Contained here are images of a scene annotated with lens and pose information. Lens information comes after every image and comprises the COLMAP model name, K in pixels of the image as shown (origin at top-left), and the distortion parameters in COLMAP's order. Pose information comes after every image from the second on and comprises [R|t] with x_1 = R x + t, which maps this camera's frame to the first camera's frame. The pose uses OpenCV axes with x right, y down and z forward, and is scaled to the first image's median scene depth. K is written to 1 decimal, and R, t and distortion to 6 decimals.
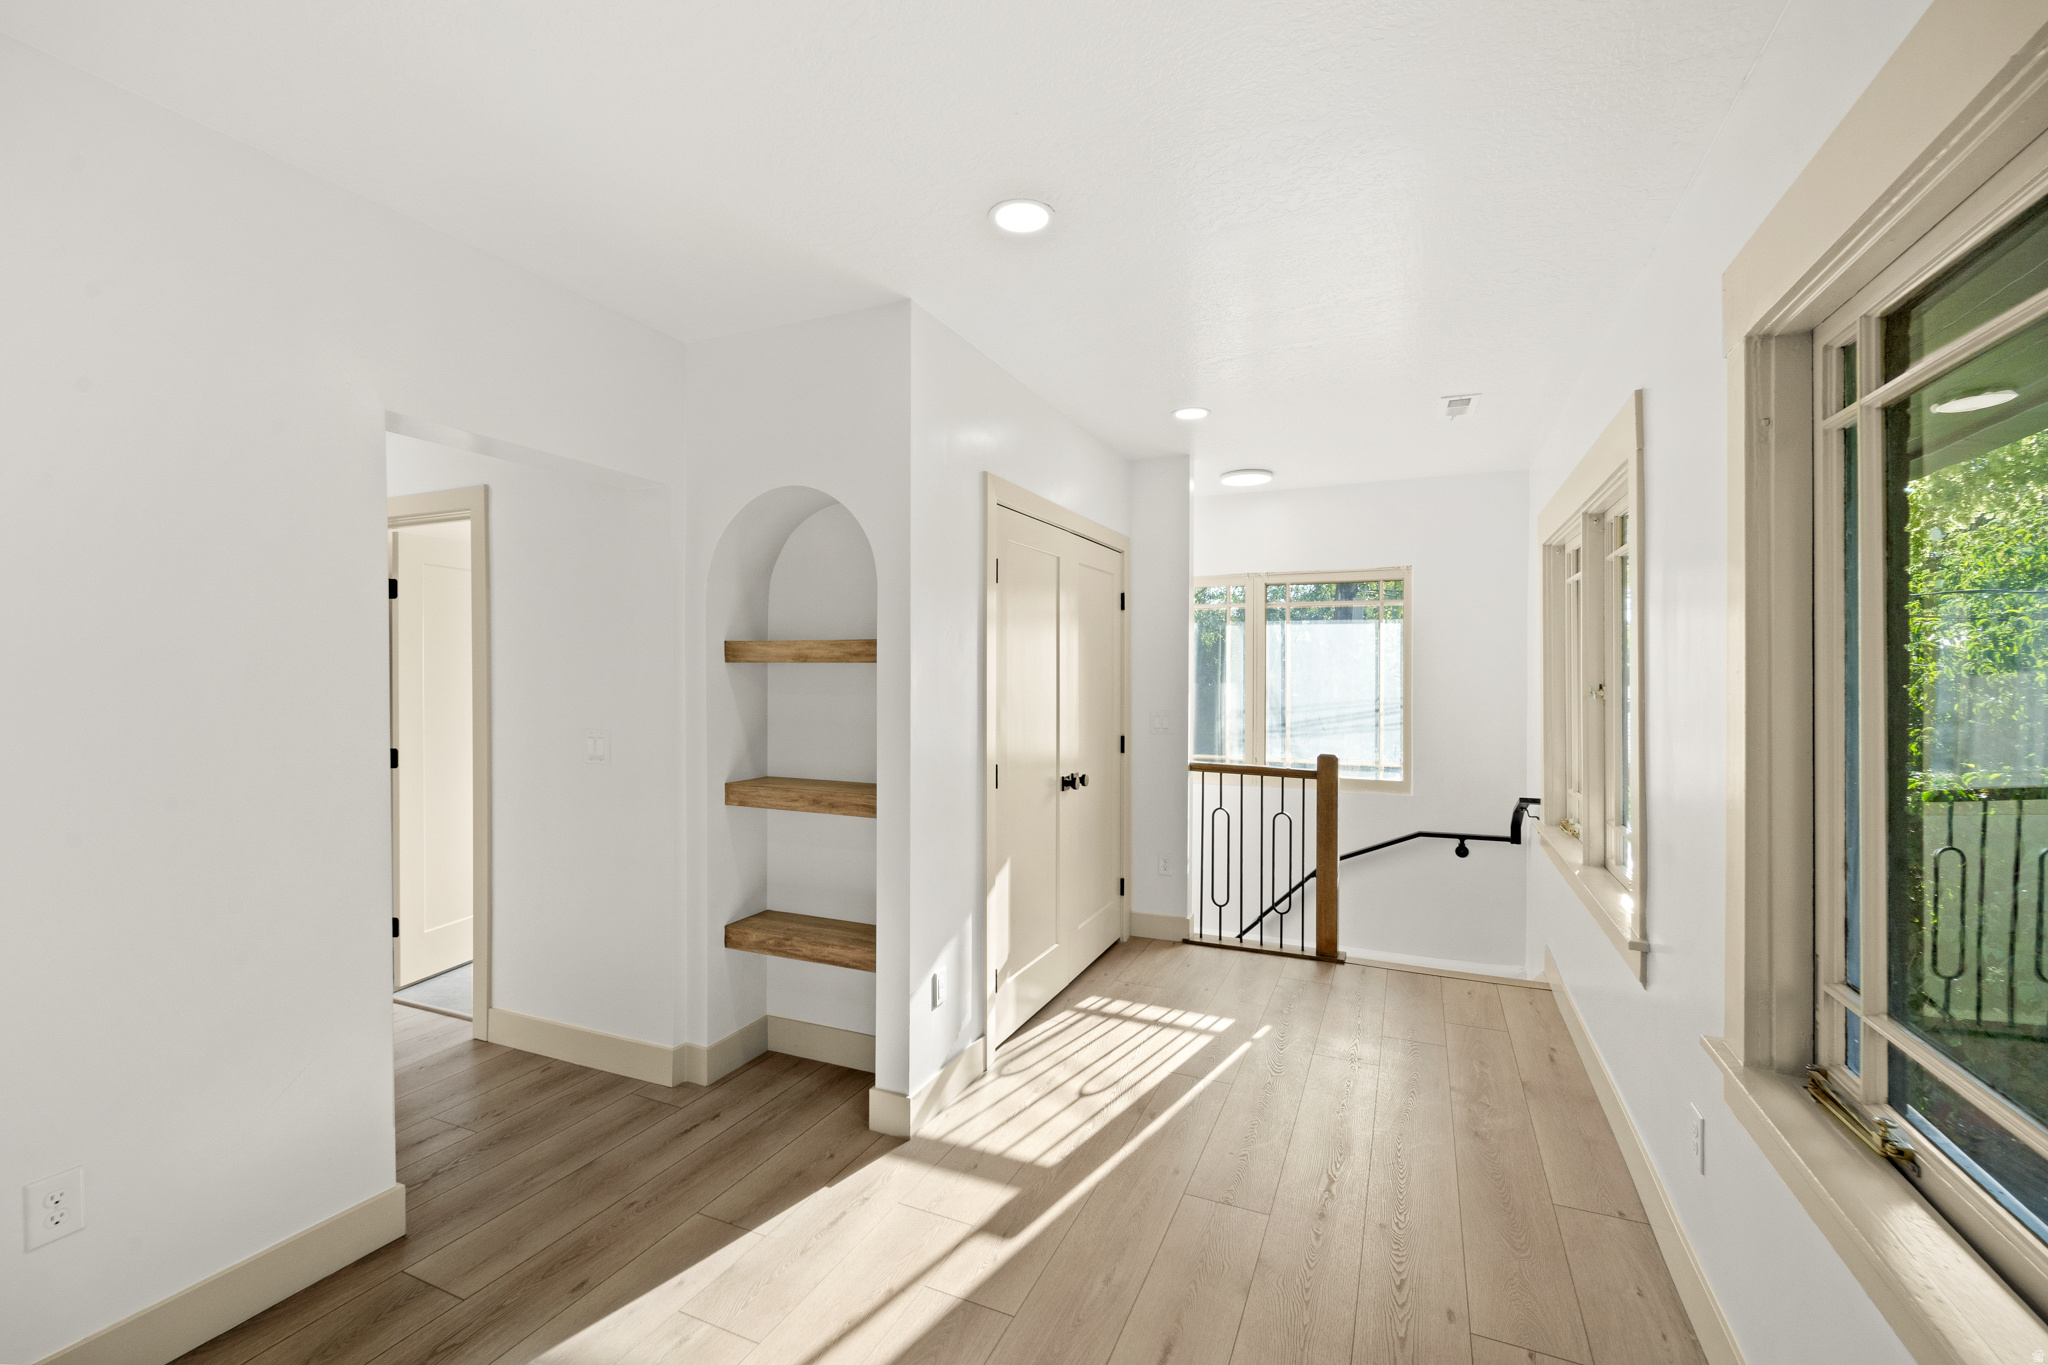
lens RADIAL K [[870.0, 0, 1024.7], [0, 870.0, 659.1], [0, 0, 1]] dist [0.000308, 0.000028]
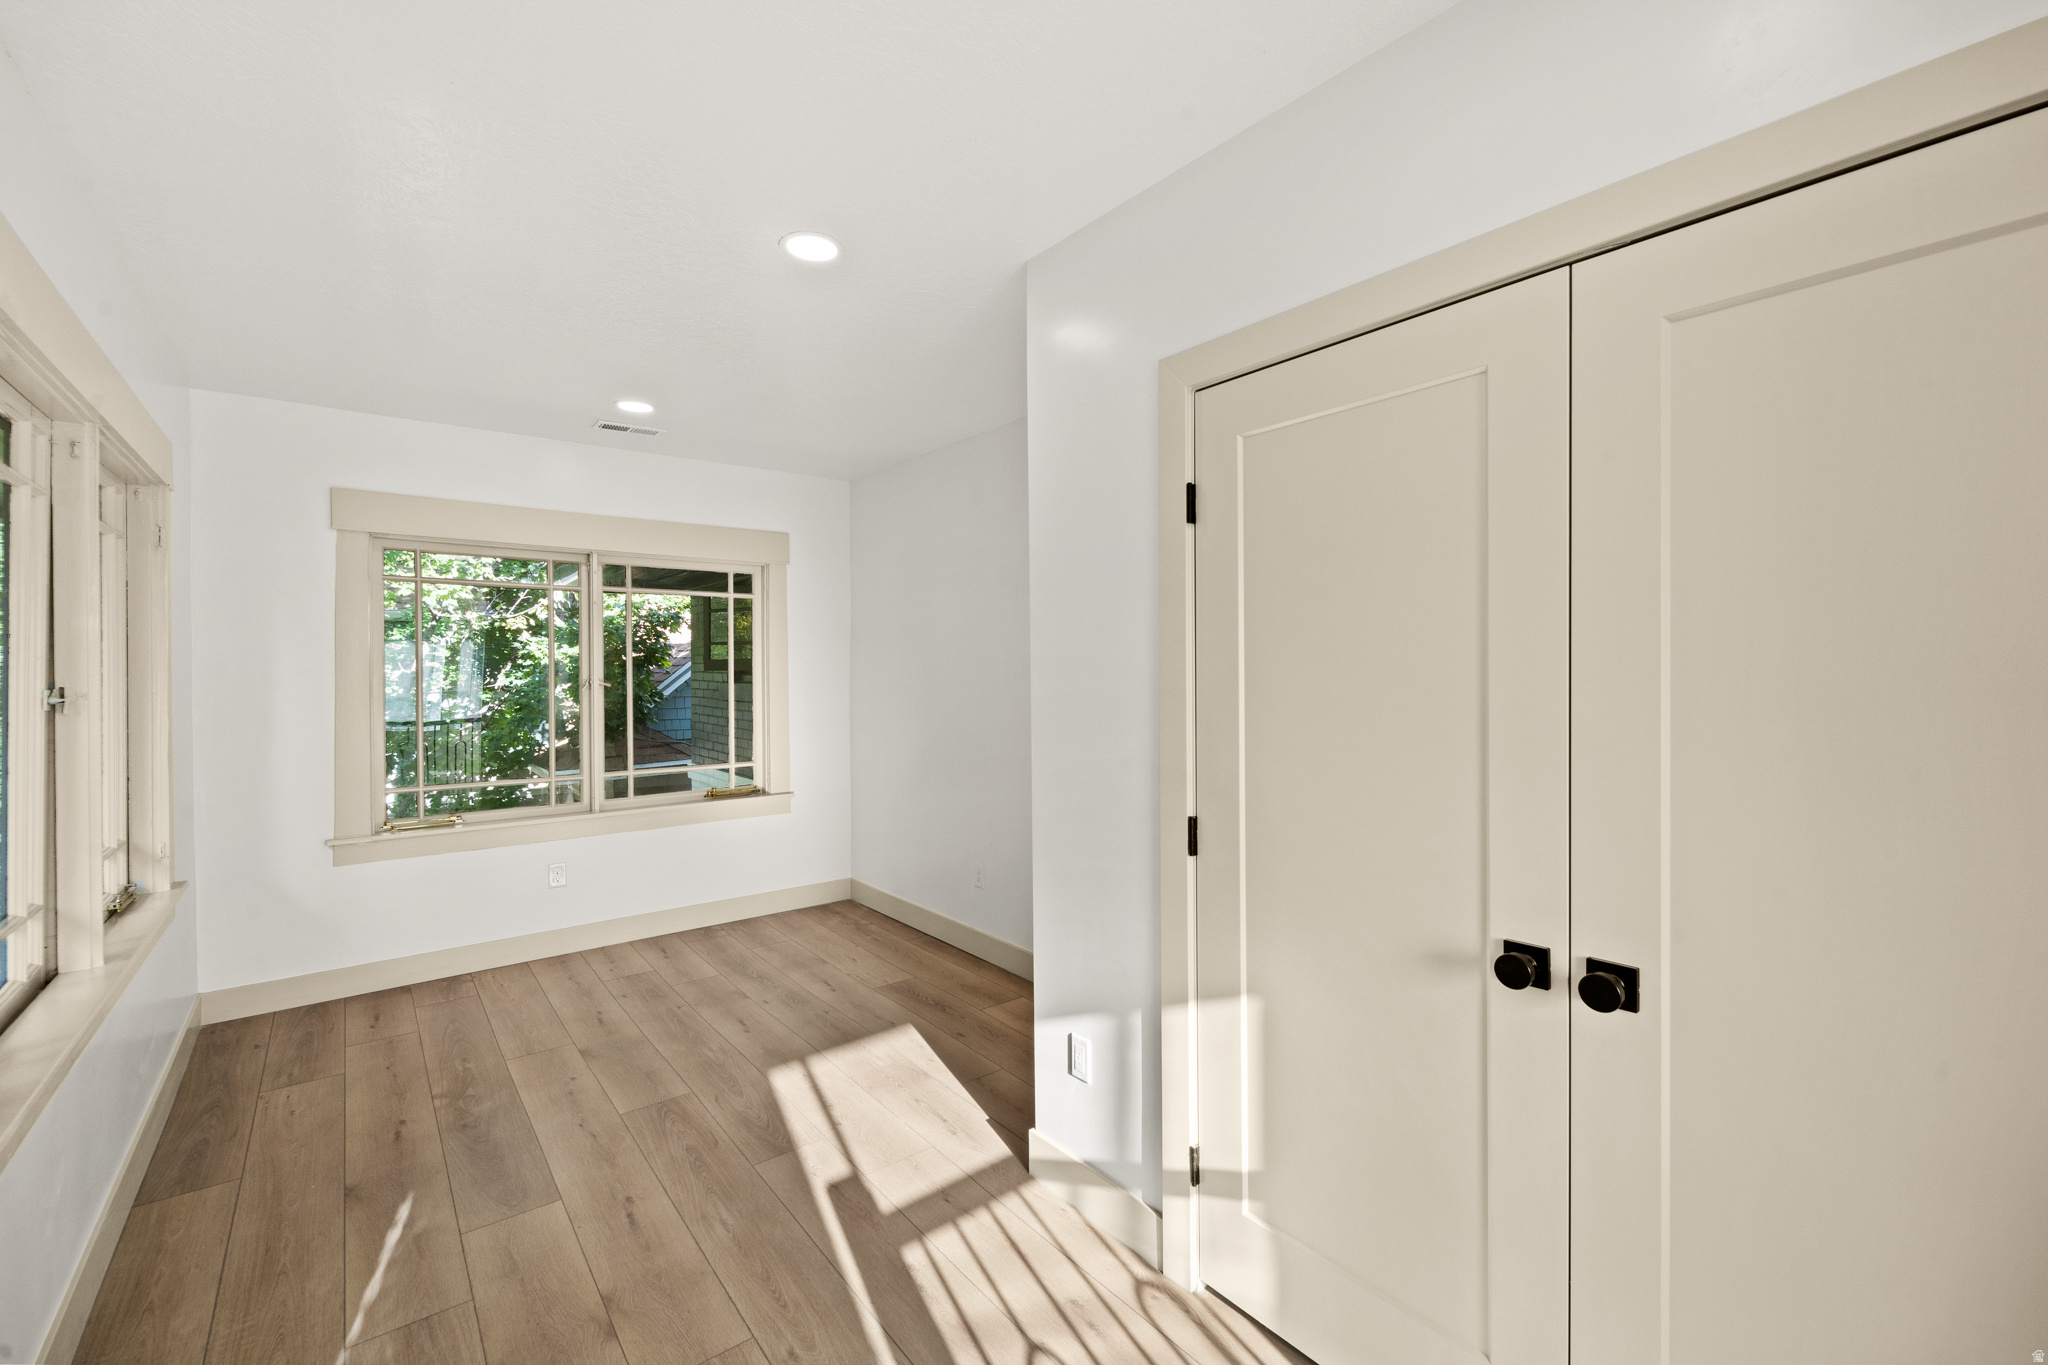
lens RADIAL K [[831.0, 0, 1024.0], [0, 831.0, 682.5], [0, 0, 1]] dist [0.000263, 0.000060]
pose [[-0.452791, 0.002844, -0.891612, 0.669372], [0.008397, 0.999964, -0.001074, 0.030571], [0.891577, -0.007973, -0.452799, 1.420568]]
